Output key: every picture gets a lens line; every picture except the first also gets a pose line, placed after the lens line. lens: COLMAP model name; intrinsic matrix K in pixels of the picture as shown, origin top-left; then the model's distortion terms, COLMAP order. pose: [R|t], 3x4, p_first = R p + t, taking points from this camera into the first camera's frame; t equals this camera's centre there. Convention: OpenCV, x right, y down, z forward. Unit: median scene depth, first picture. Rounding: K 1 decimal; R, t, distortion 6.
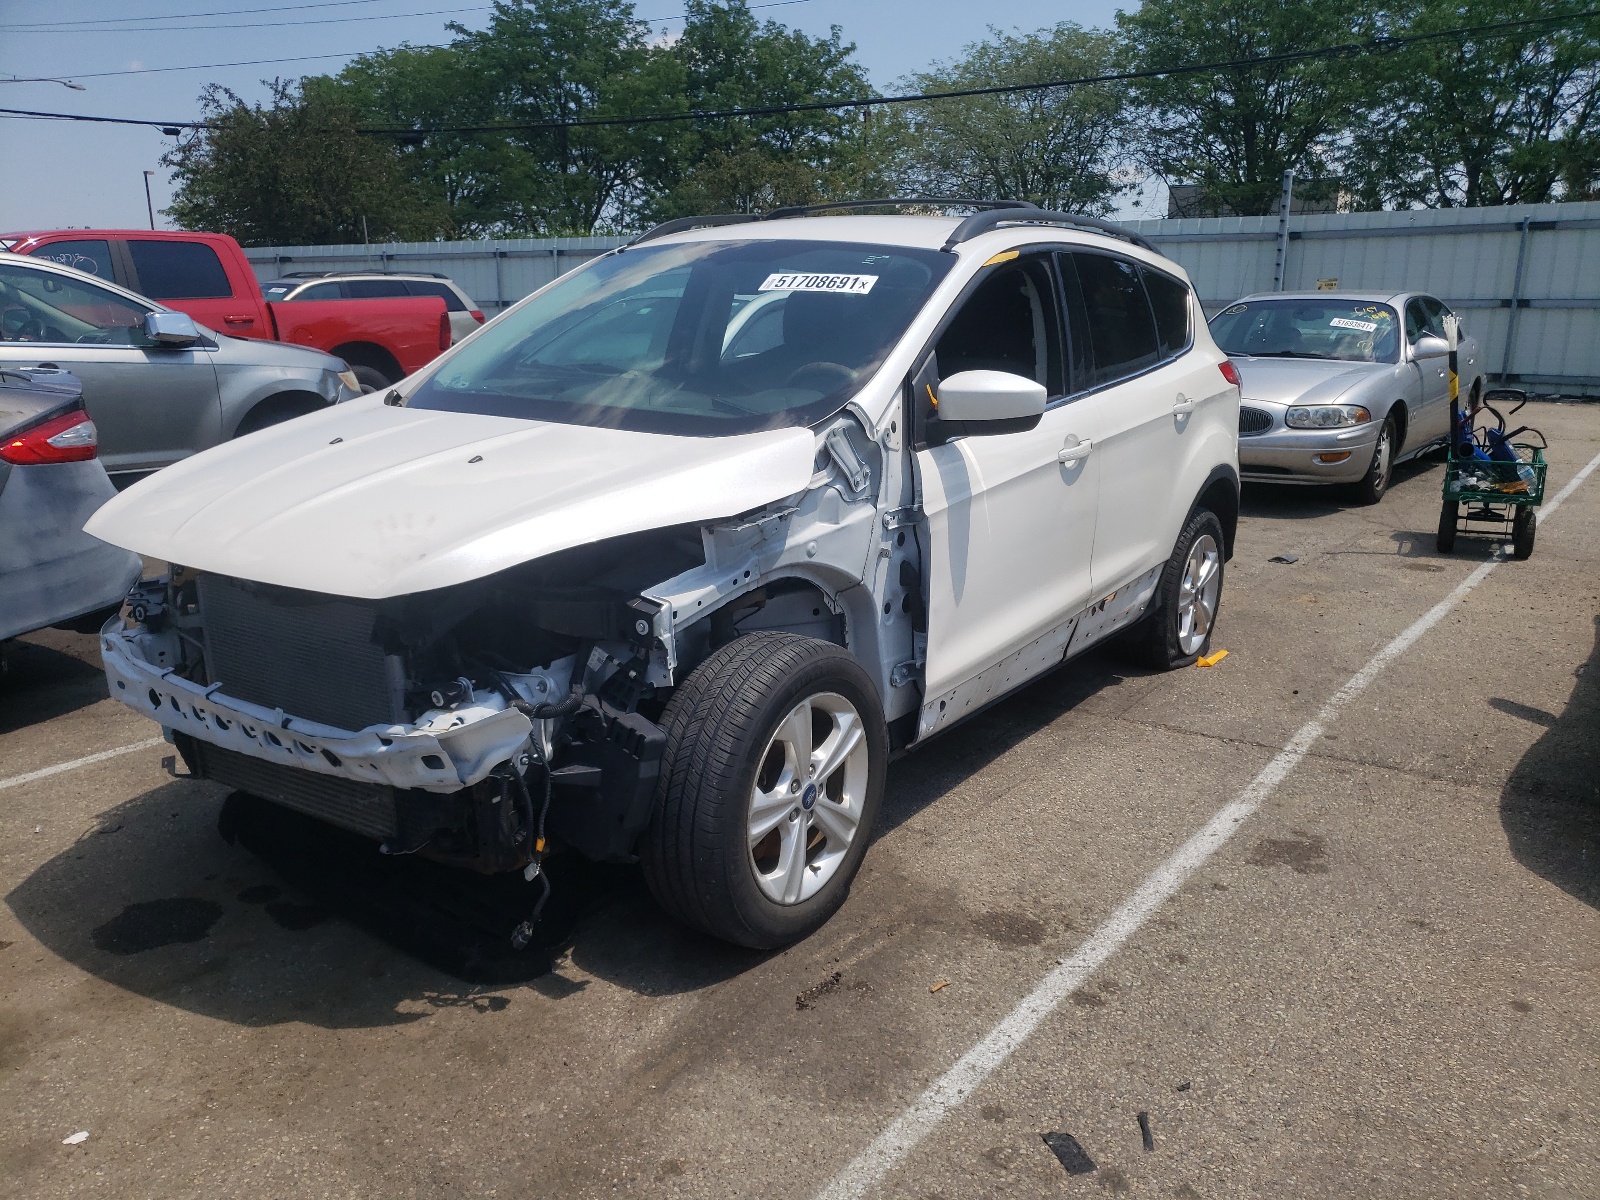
lens RADIAL K [[1240.4, 0, 800.0], [0, 1240.4, 600.0], [0, 0, 1]] dist [0.032432, 0.005474]
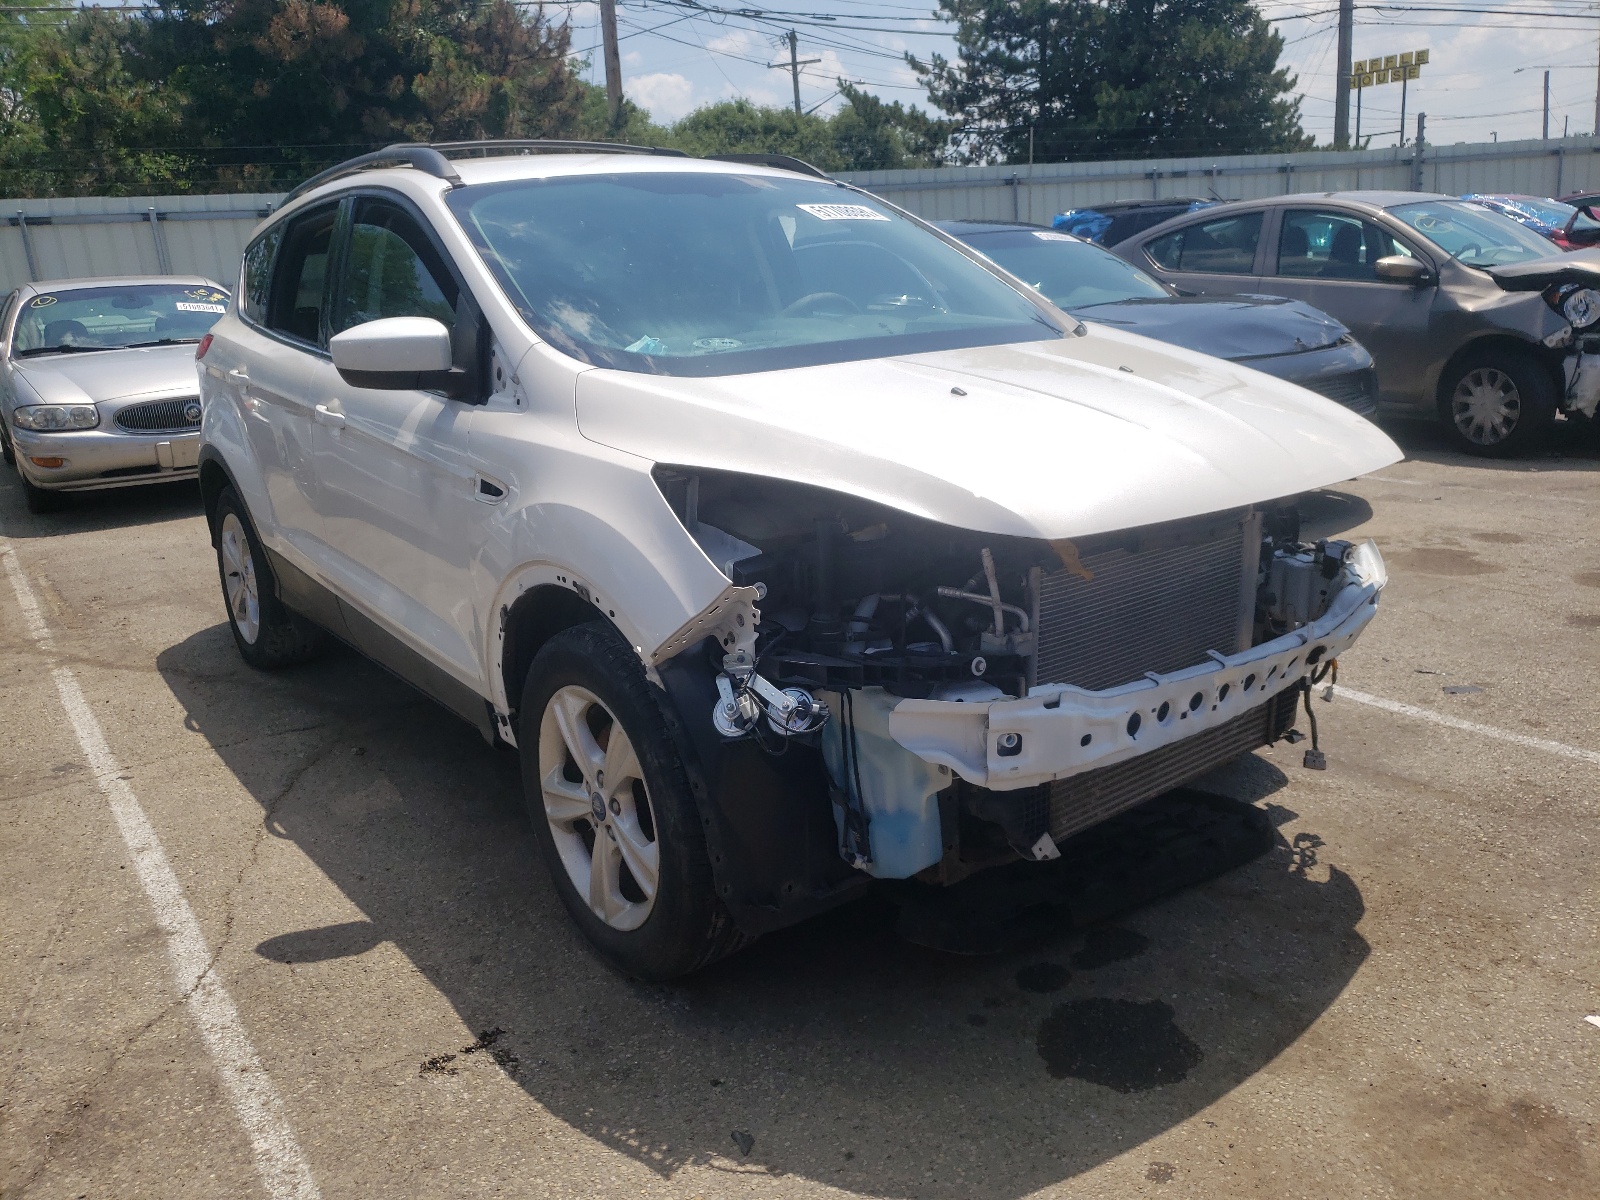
lens RADIAL K [[1240.4, 0, 800.0], [0, 1240.4, 600.0], [0, 0, 1]] dist [0.032432, 0.005474]
pose [[0.299141, -0.257120, 0.918915, -1.142239], [0.264264, 0.947668, 0.179137, -0.165324], [-0.916885, 0.189249, 0.351434, 0.839221]]
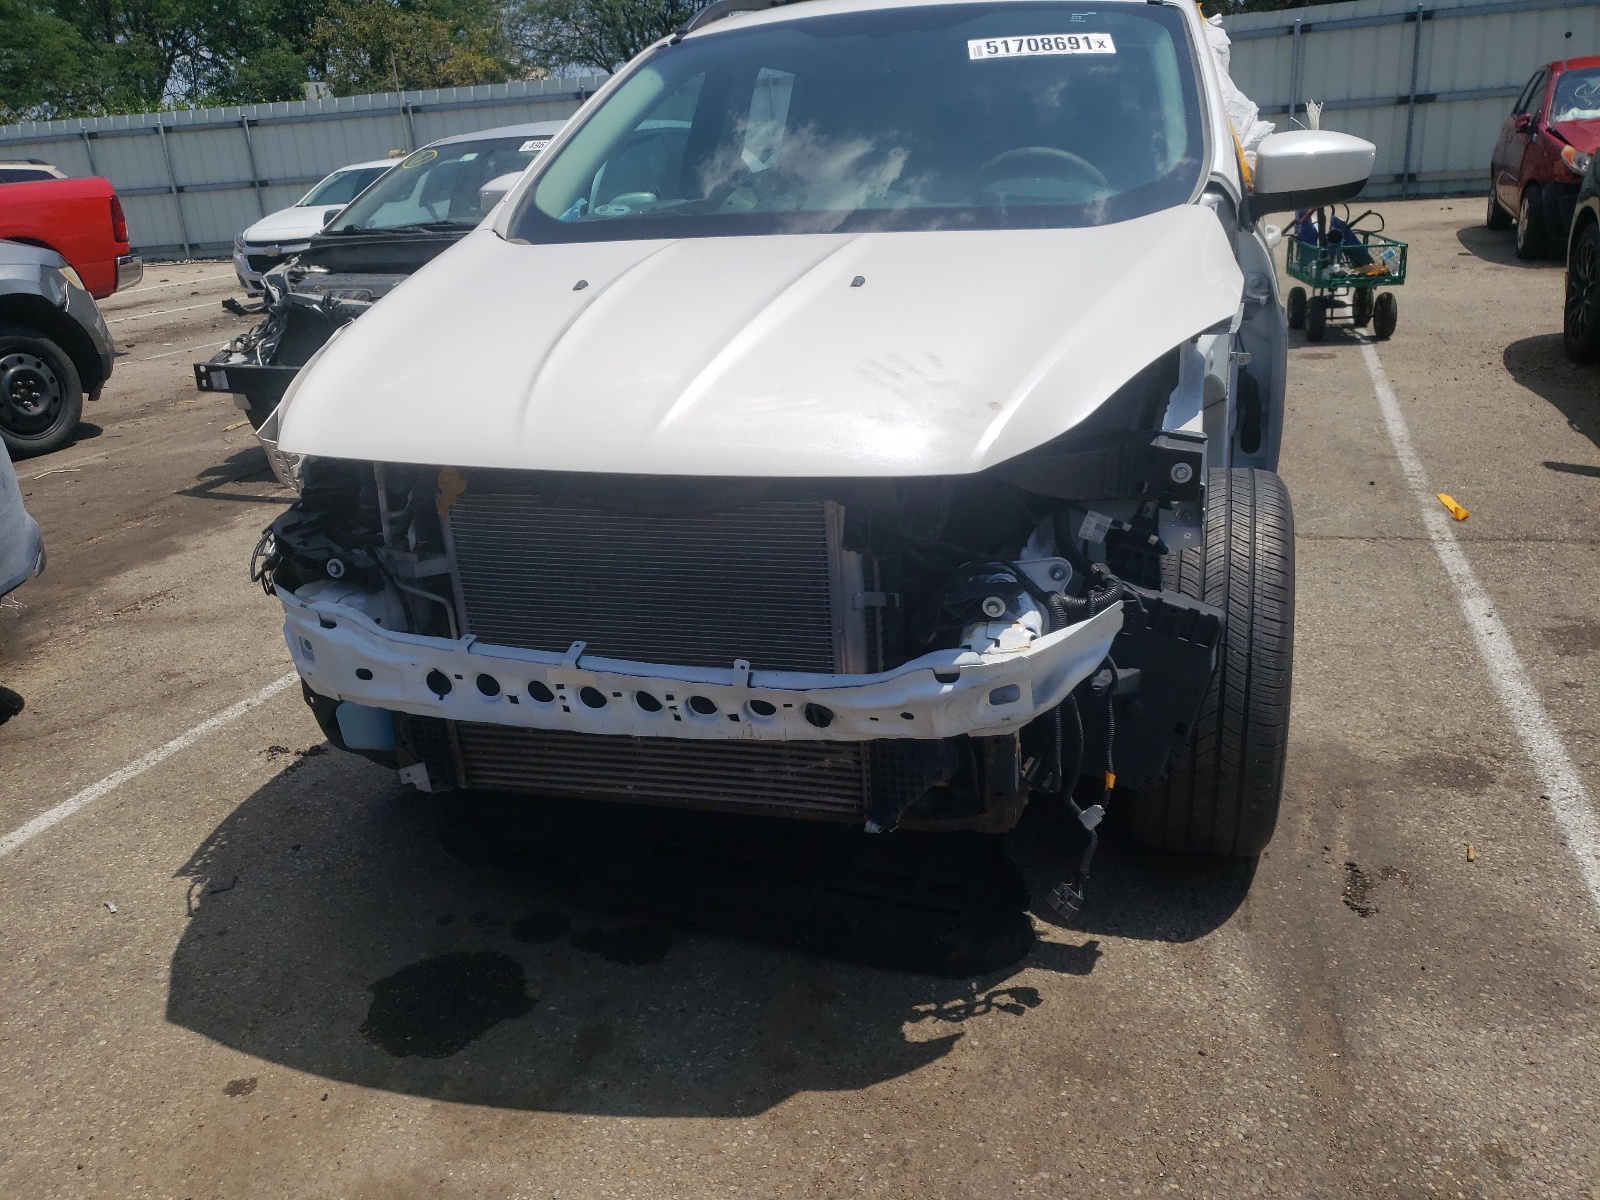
lens RADIAL K [[1254.7, 0, 800.3], [0, 1254.7, 543.5], [0, 0, 1]] dist [0.039415, -0.001818]
pose [[0.955058, -0.148948, 0.256277, -0.446992], [0.134280, 0.988183, 0.073912, -0.018599], [-0.264258, -0.036177, 0.963773, 0.265752]]
